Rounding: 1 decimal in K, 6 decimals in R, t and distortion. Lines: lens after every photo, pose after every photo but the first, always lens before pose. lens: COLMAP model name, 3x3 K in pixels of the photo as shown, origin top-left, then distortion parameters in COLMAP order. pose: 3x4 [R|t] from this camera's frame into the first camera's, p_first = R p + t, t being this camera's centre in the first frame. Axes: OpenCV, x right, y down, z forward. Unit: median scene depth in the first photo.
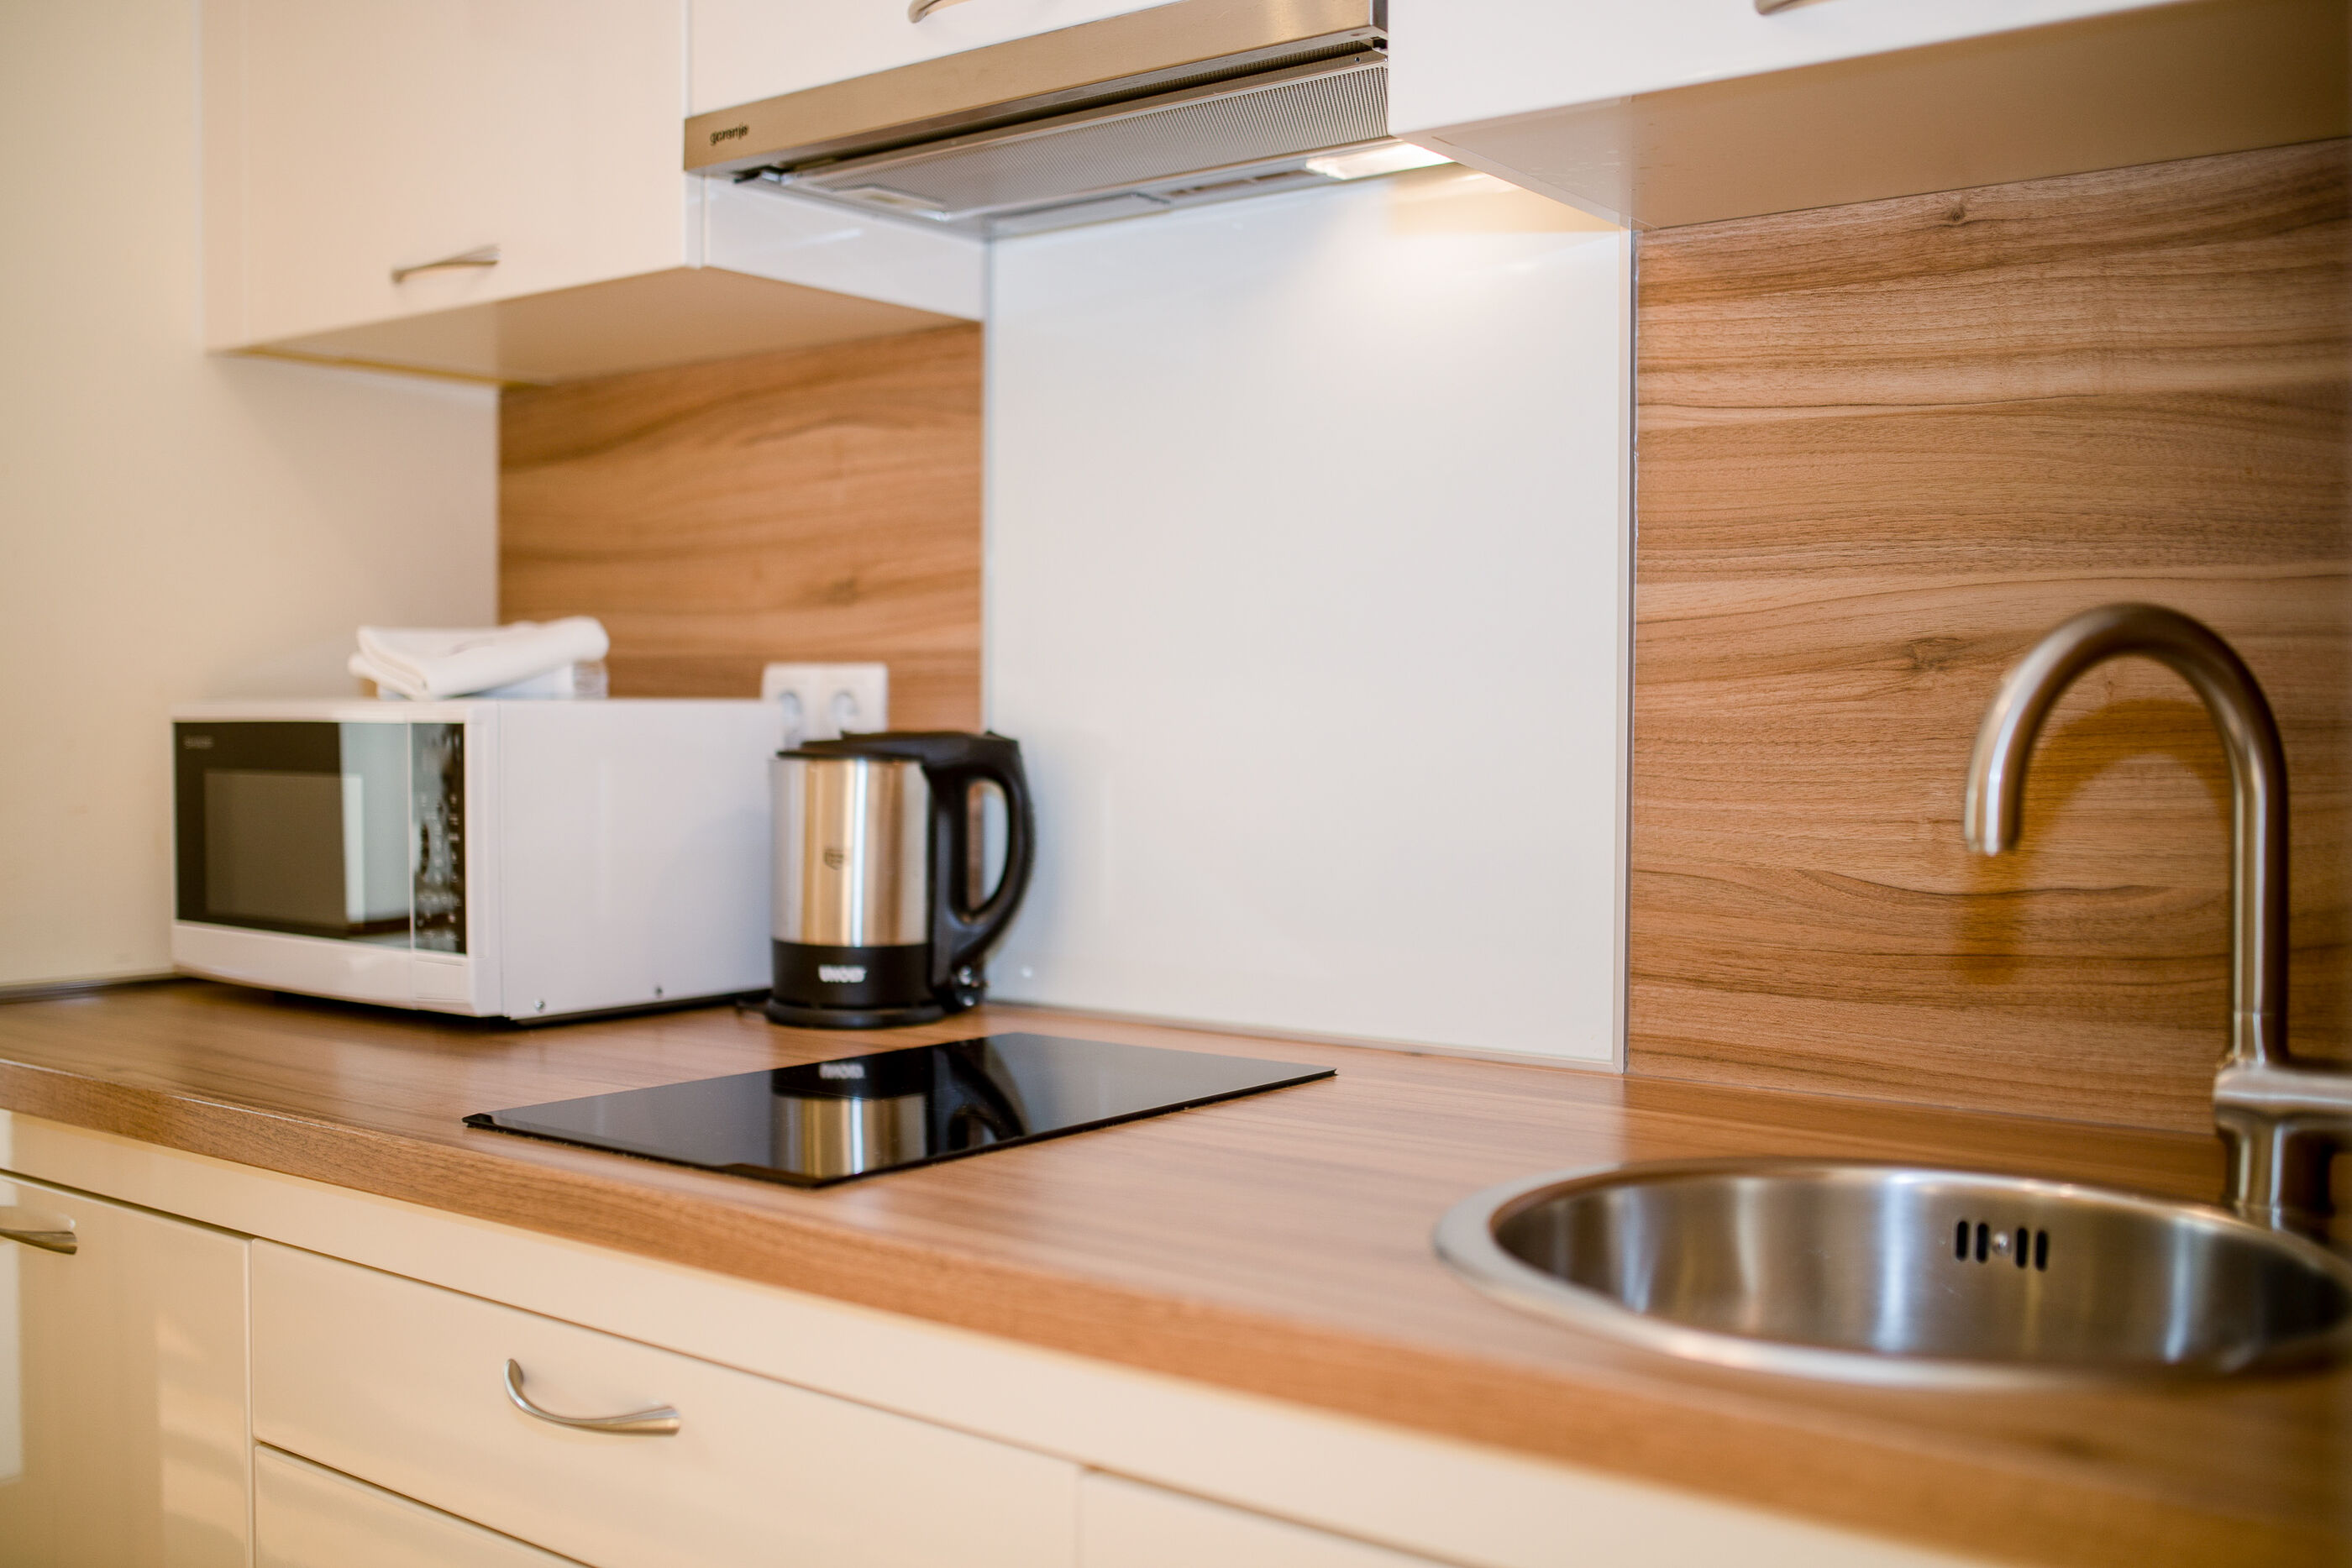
lens RADIAL K [[2275.9, 0, 1175.7], [0, 2275.9, 786.7], [0, 0, 1]] dist [-0.026771, 0.000000]
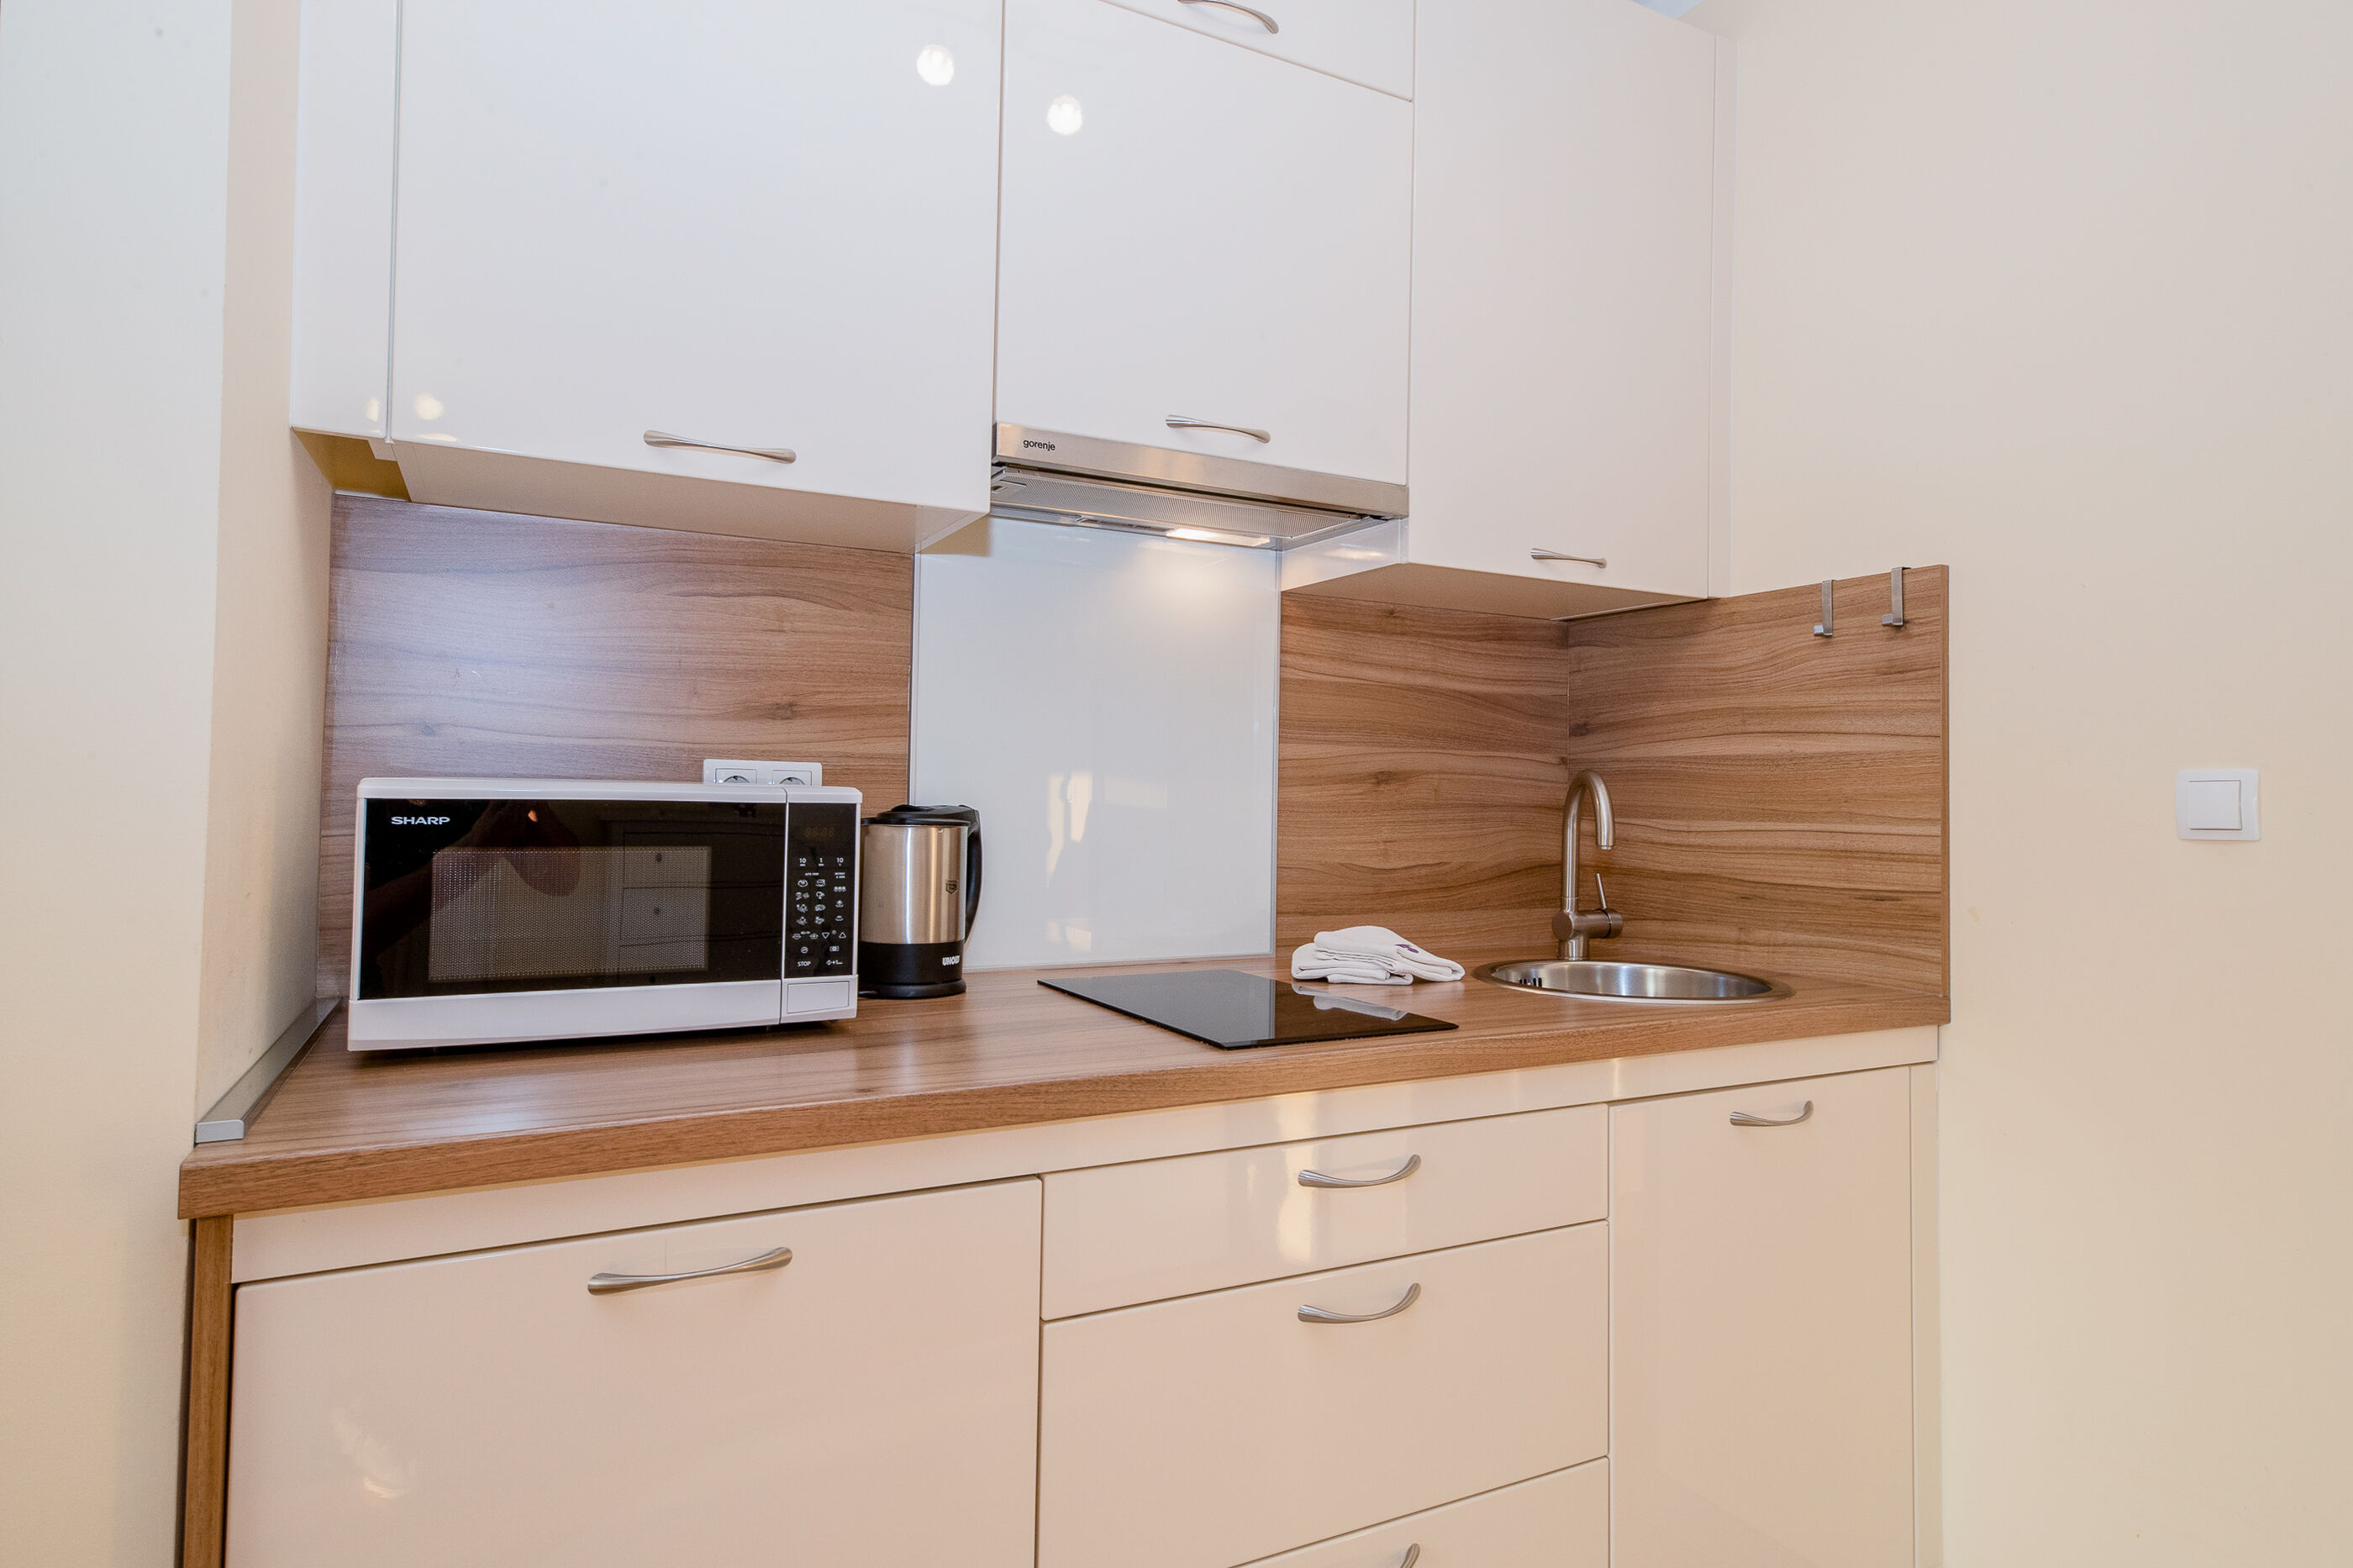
lens RADIAL K [[1283.3, 0, 1173.5], [0, 1283.3, 769.9], [0, 0, 1]] dist [0.001395, 0.000091]
pose [[0.428432, 0.020194, 0.903348, -1.034395], [0.013342, 0.999500, -0.028671, -0.026364], [-0.903475, 0.024336, 0.427949, 0.545350]]
